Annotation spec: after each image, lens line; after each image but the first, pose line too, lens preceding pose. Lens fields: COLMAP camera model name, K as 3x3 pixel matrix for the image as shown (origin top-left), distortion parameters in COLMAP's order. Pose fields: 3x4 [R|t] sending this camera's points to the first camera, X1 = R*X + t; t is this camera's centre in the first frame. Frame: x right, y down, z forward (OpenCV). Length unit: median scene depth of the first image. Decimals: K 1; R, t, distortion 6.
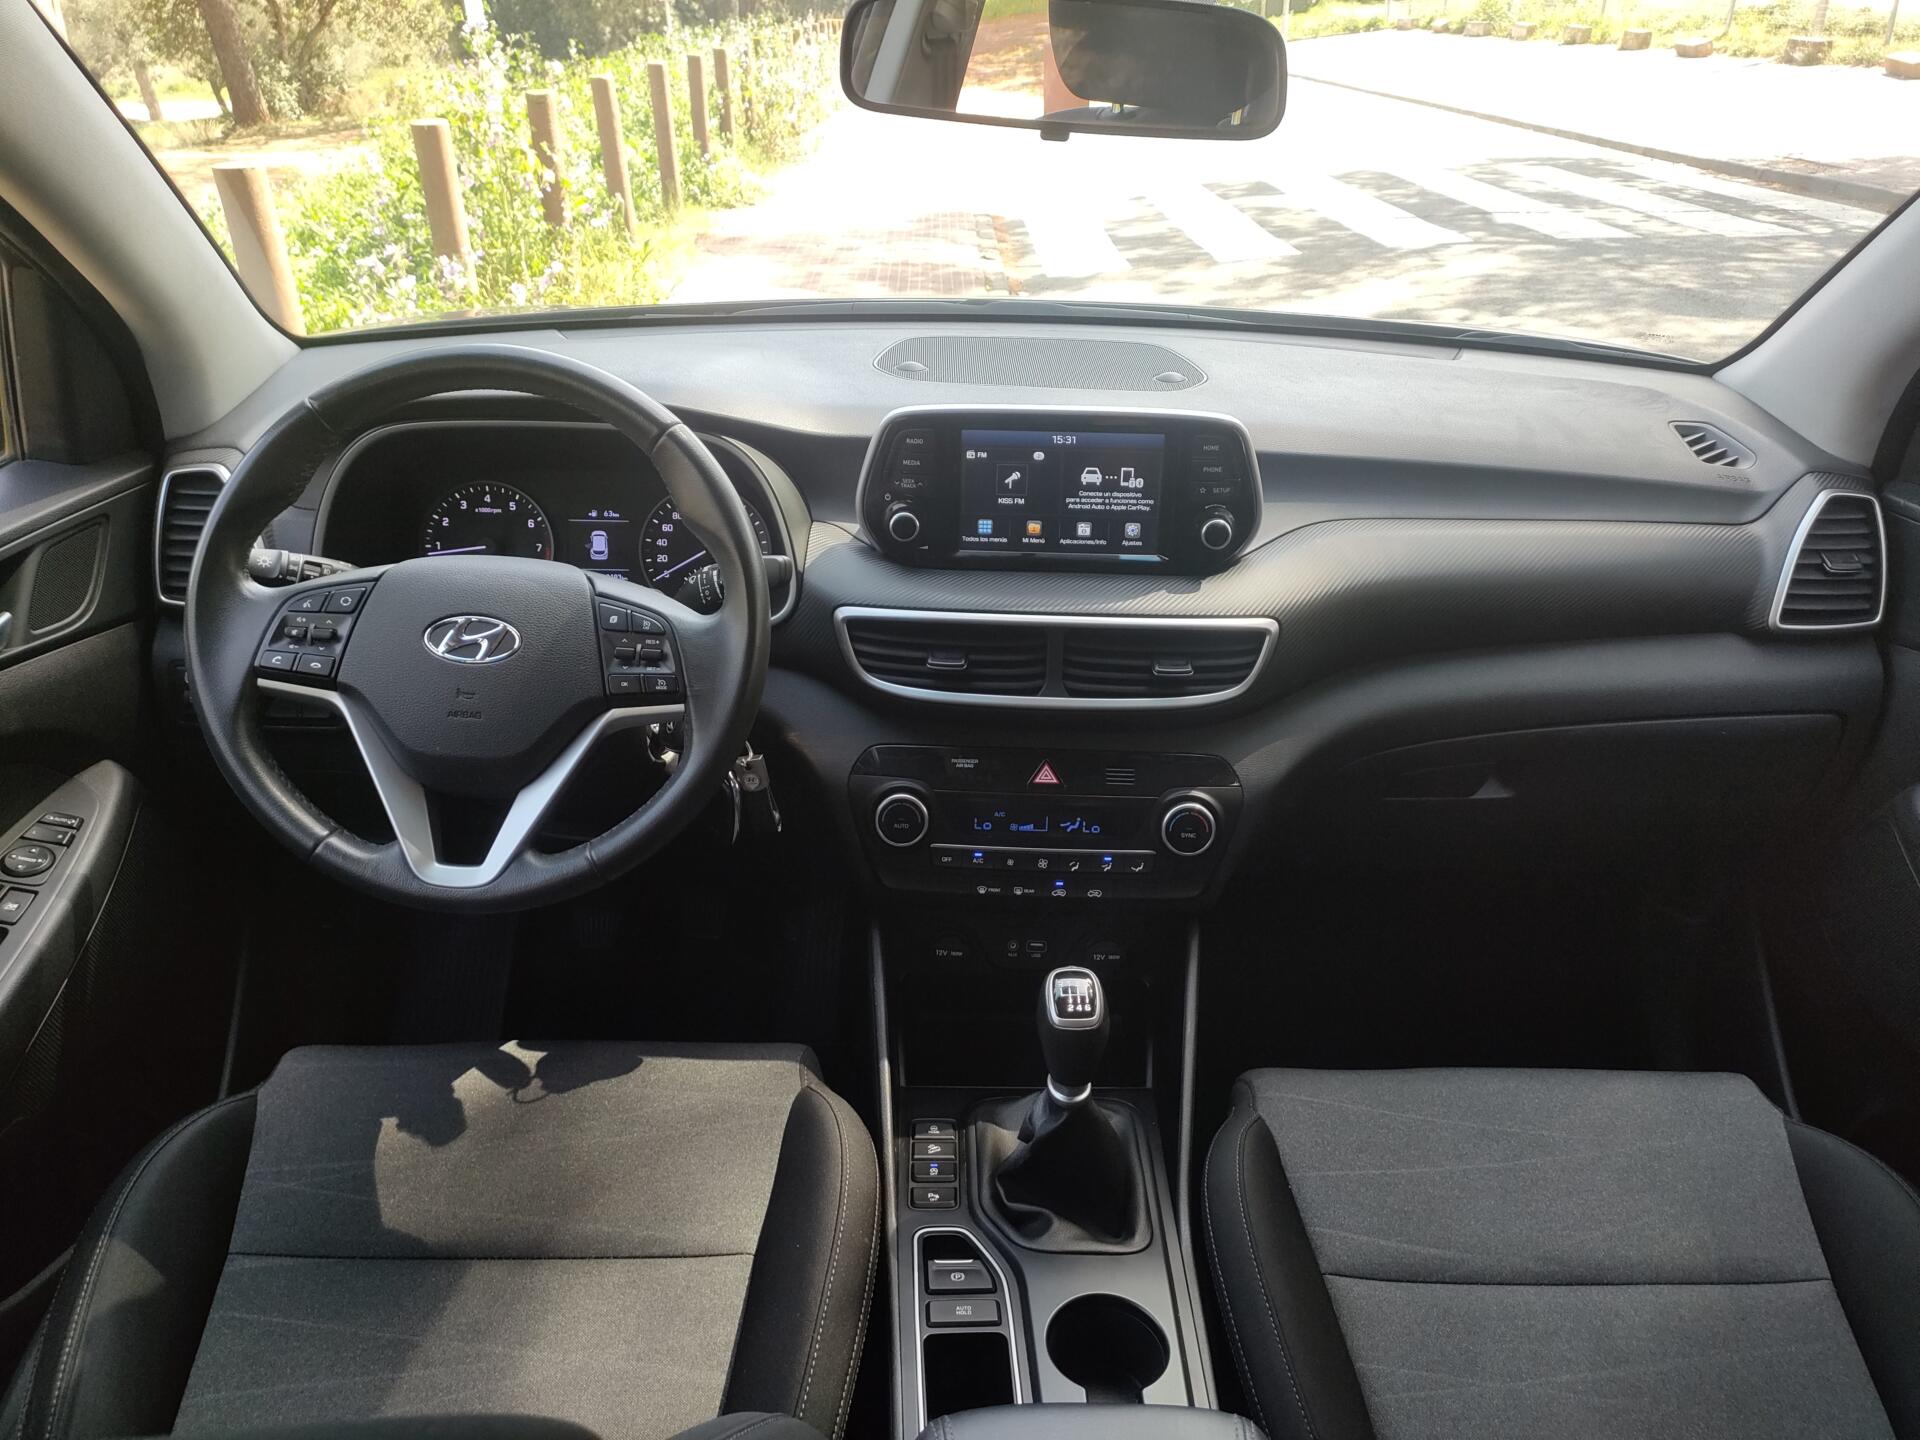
lens RADIAL K [[1459.4, 0, 972.8], [0, 1459.4, 715.8], [0, 0, 1]] dist [0.053451, -0.040109]
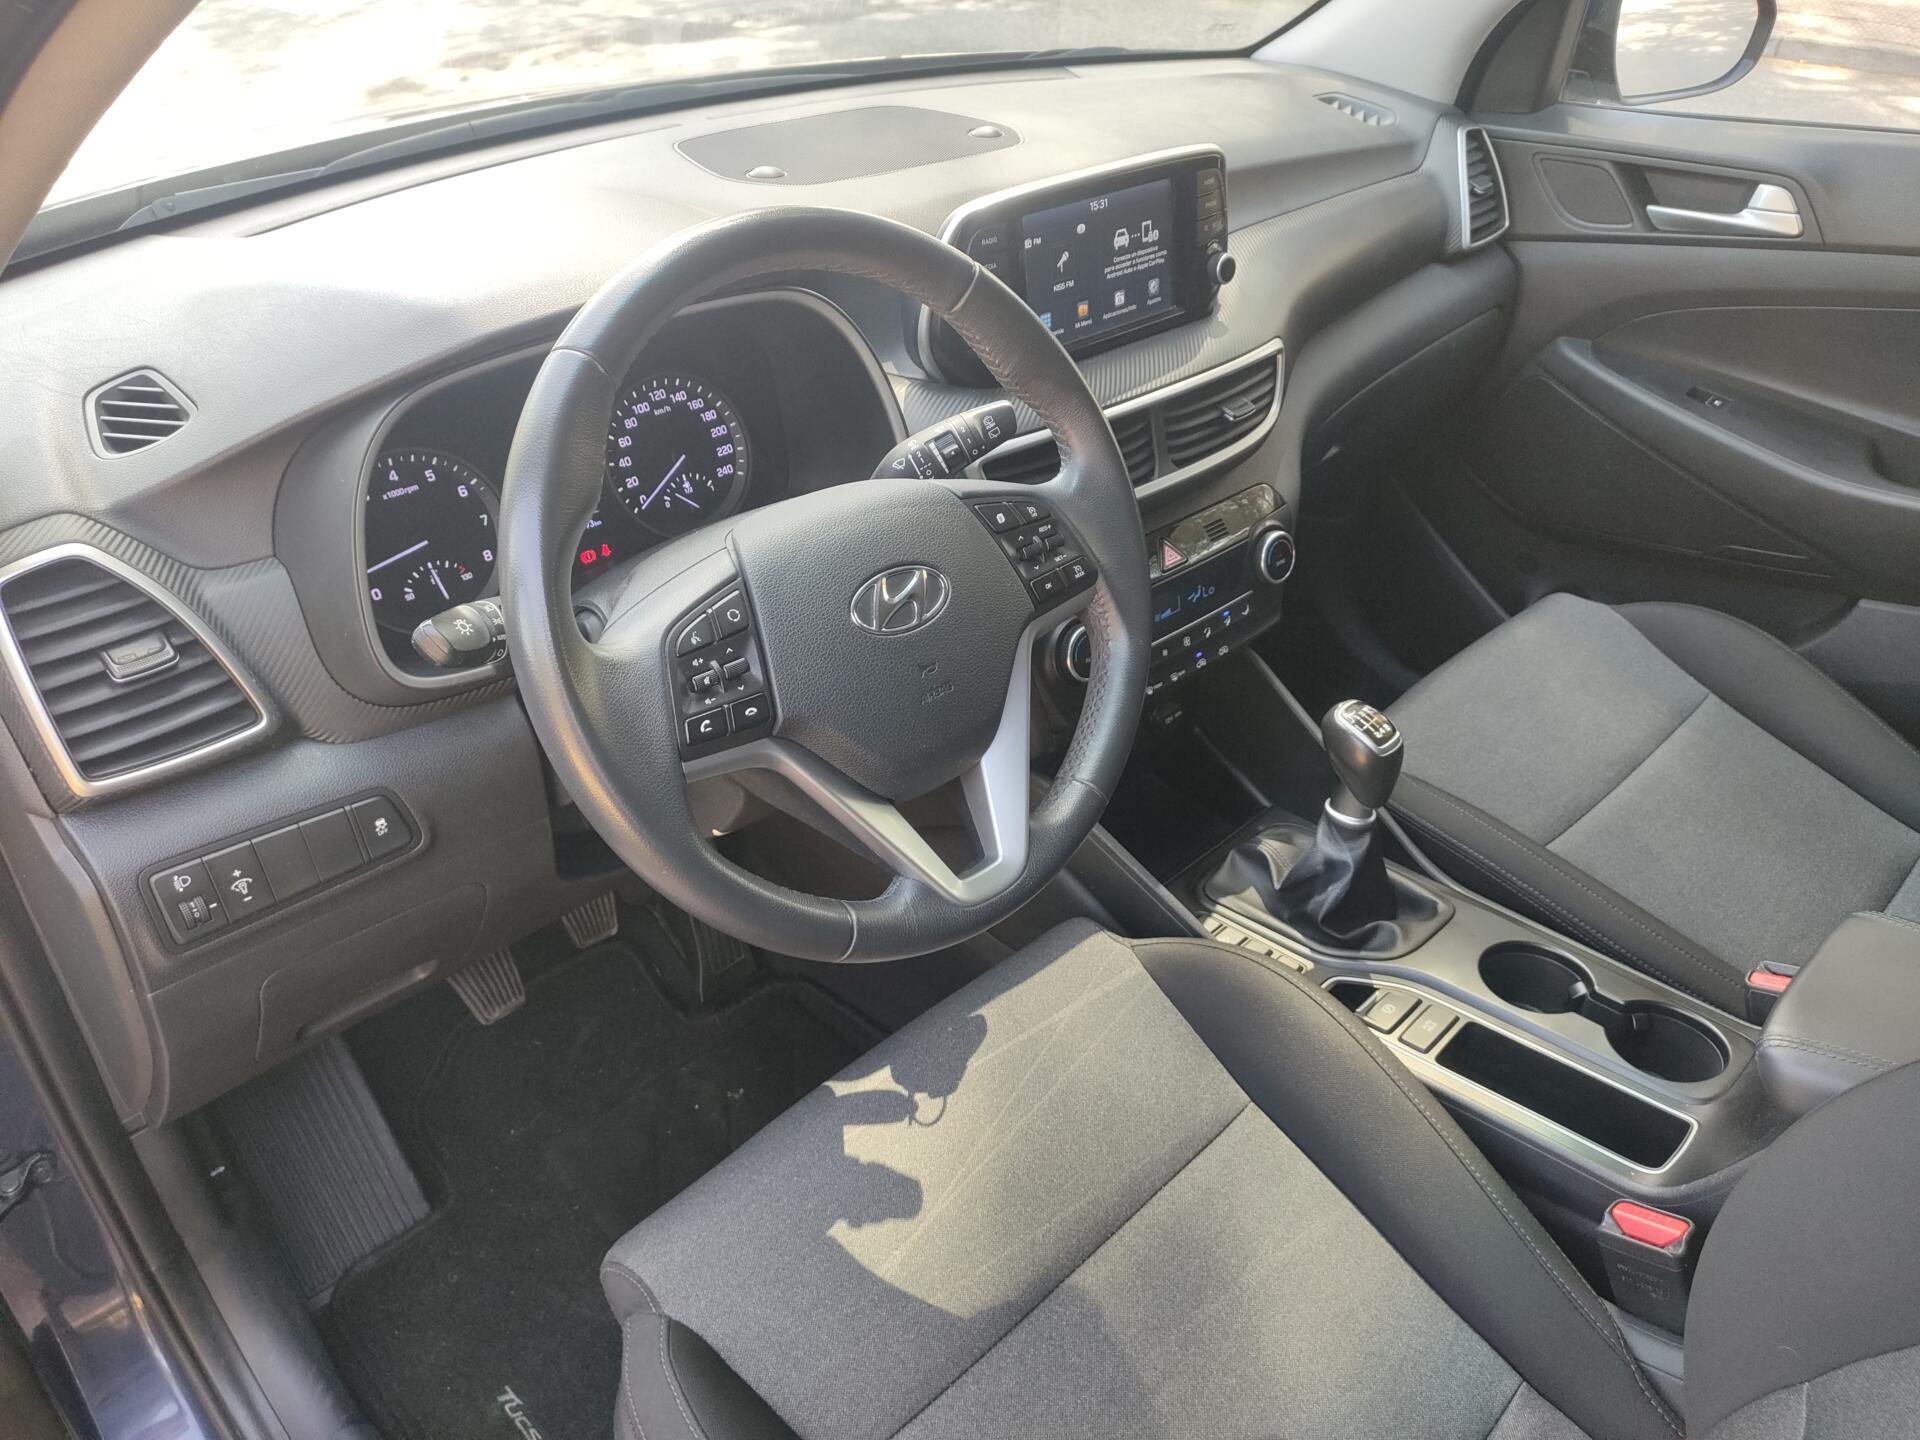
lens RADIAL K [[1459.4, 0, 971.6], [0, 1459.4, 728.8], [0, 0, 1]] dist [0.053451, -0.040109]
pose [[0.713929, -0.405416, 0.570914, -0.655852], [0.315980, 0.914132, 0.254007, -0.145263], [-0.624869, -0.000946, 0.780729, 0.317129]]
